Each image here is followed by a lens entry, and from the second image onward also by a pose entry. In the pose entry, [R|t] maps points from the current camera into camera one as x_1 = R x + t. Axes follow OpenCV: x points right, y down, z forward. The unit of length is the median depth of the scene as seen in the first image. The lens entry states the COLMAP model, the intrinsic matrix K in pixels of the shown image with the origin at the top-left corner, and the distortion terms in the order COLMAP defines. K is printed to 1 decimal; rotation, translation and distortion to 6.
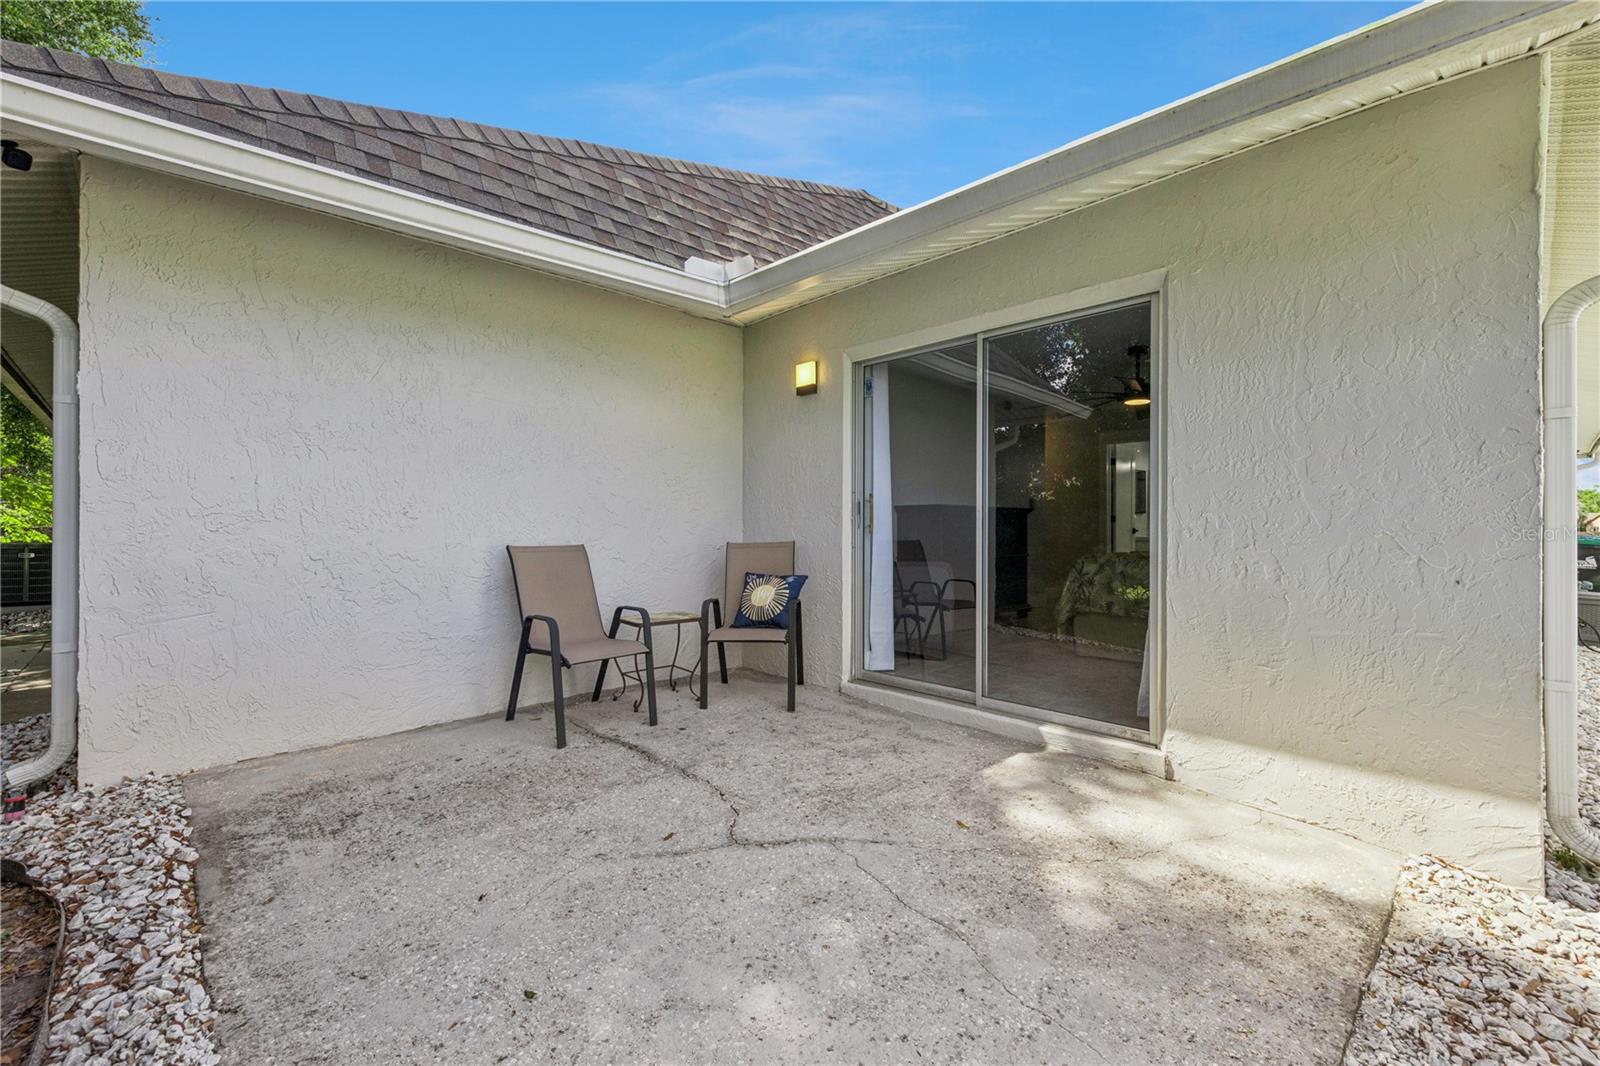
lens RADIAL K [[677.6, 0, 800.0], [0, 677.6, 533.0], [0, 0, 1]] dist [0.000588, 0.000318]
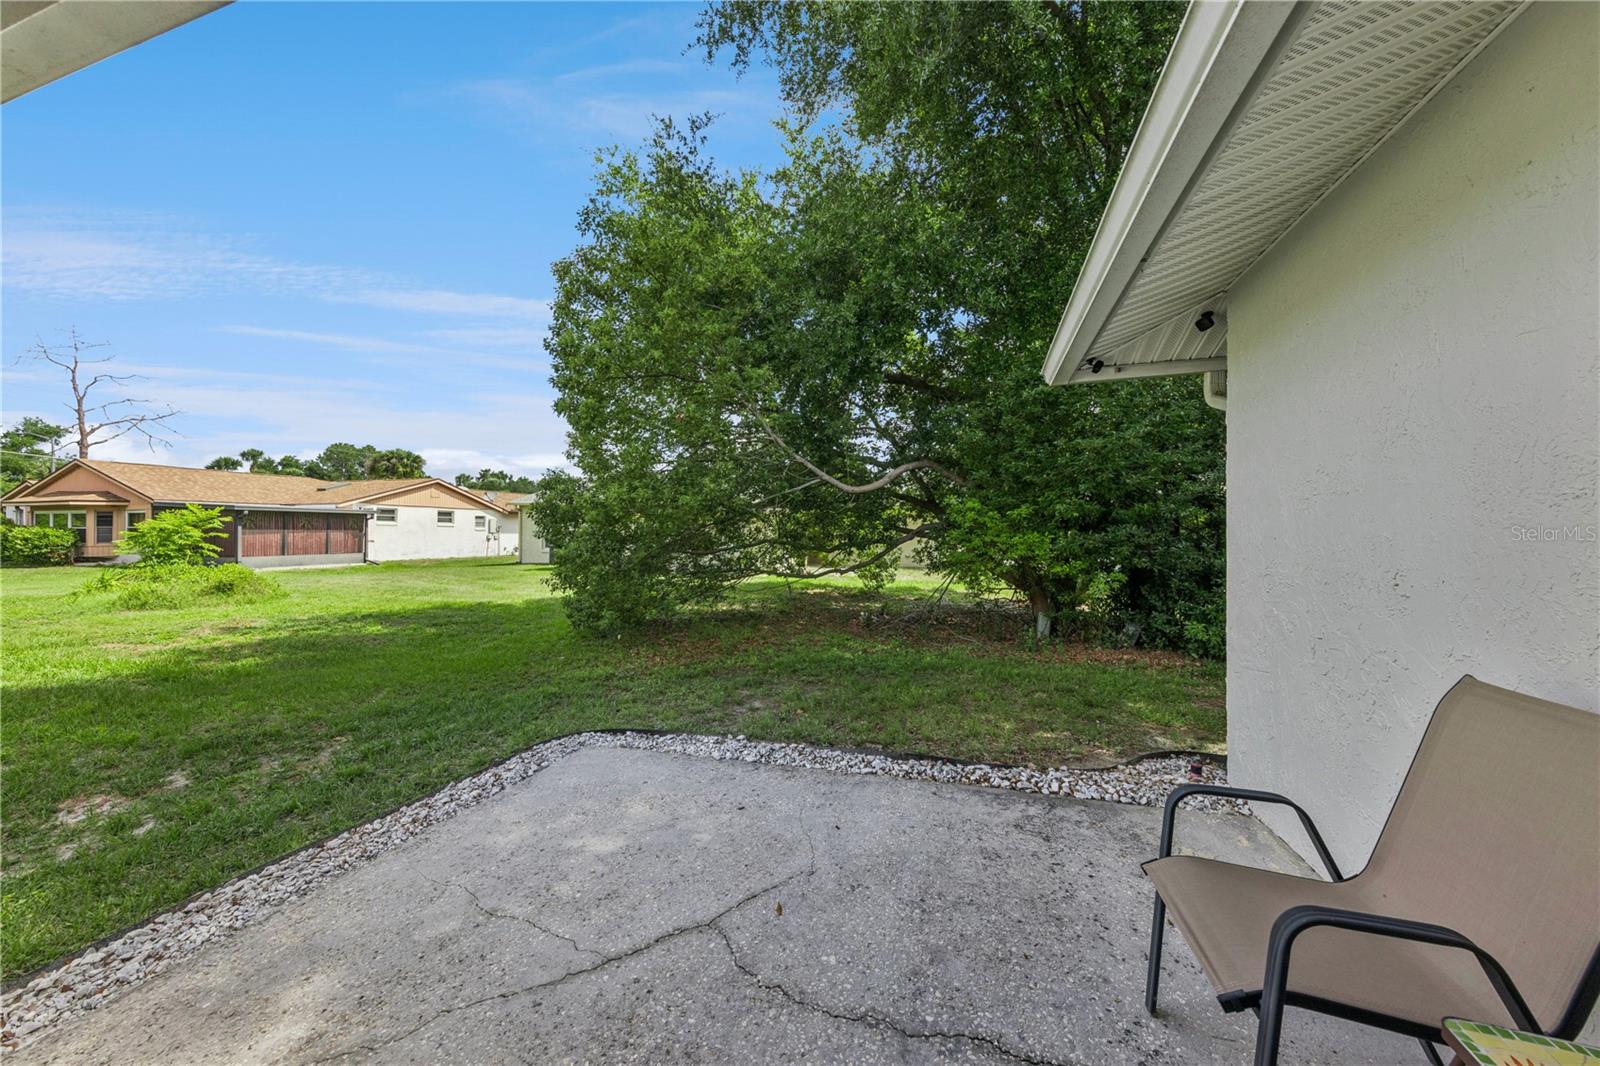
lens RADIAL K [[544.6, 0, 800.0], [0, 544.6, 533.0], [0, 0, 1]] dist [0.000366, 0.000013]
pose [[-0.874122, -0.008273, -0.485635, 0.126914], [-0.010221, 0.999947, 0.001364, -0.077923], [0.485598, 0.006156, -0.874160, 1.256669]]
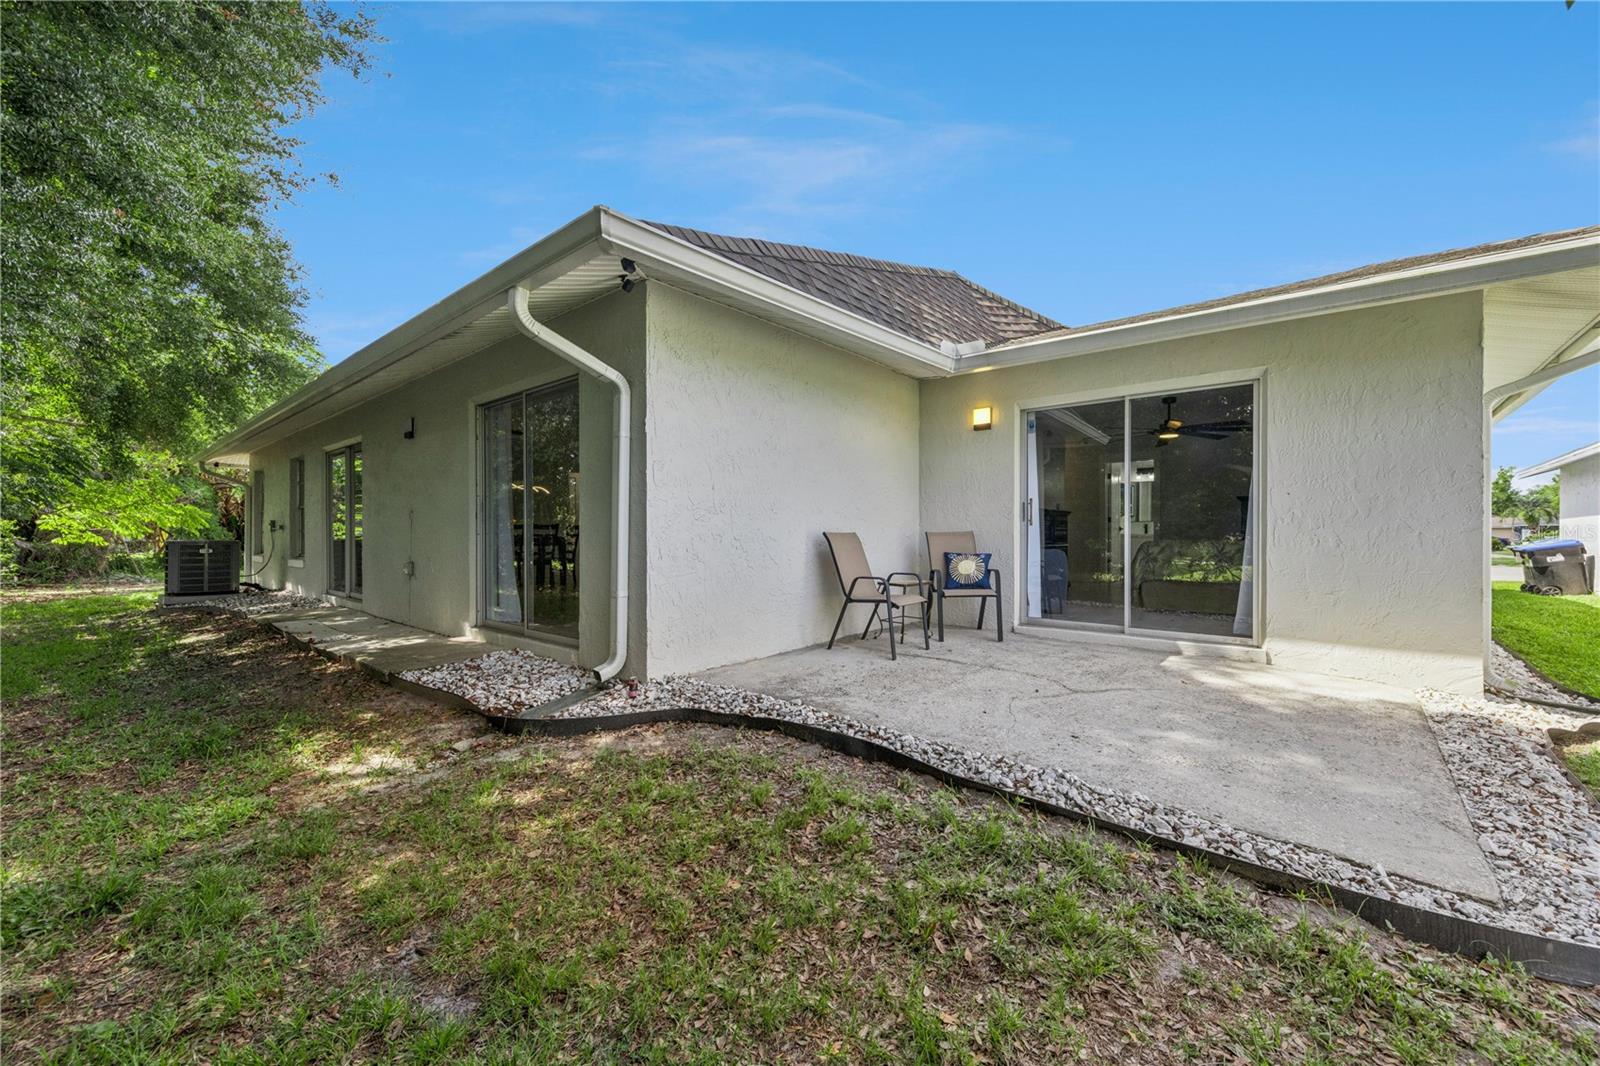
lens RADIAL K [[625.0, 0, 798.1], [0, 625.0, 541.5], [0, 0, 1]] dist [0.000787, -0.000055]
pose [[0.994832, -0.002620, 0.101498, -0.715742], [0.002001, 0.999979, 0.006197, 0.035333], [-0.101512, -0.005961, 0.994816, -0.406091]]
